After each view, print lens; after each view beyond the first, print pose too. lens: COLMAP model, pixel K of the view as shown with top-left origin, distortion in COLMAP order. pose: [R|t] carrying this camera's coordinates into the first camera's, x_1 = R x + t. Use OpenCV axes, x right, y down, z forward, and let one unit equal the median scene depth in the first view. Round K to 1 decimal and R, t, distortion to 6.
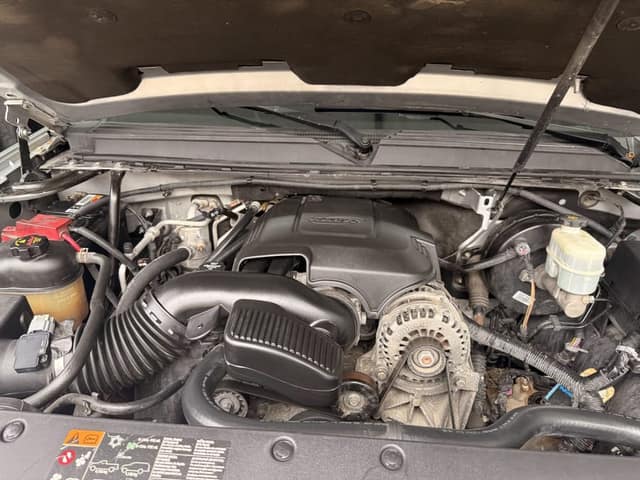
lens RADIAL K [[457.5, 0, 322.0], [0, 457.5, 238.0], [0, 0, 1]] dist [0.004121, -0.022524]
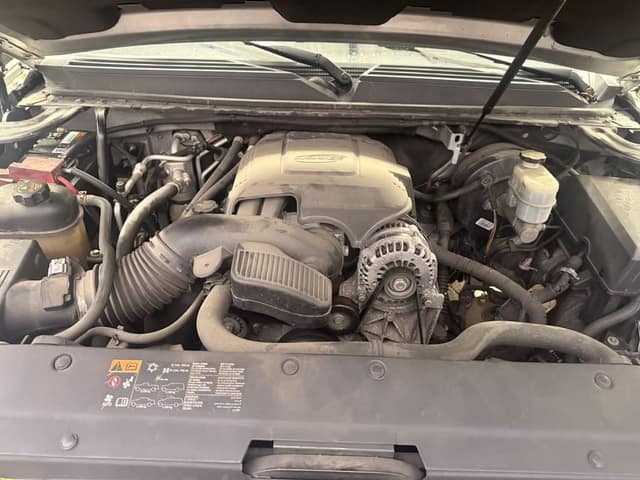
lens RADIAL K [[457.5, 0, 322.0], [0, 457.5, 238.0], [0, 0, 1]] dist [0.004121, -0.022524]
pose [[0.997555, -0.021288, 0.066569, -0.039753], [0.008020, 0.981059, 0.193542, -0.069787], [-0.069428, -0.192534, 0.978831, -0.089866]]
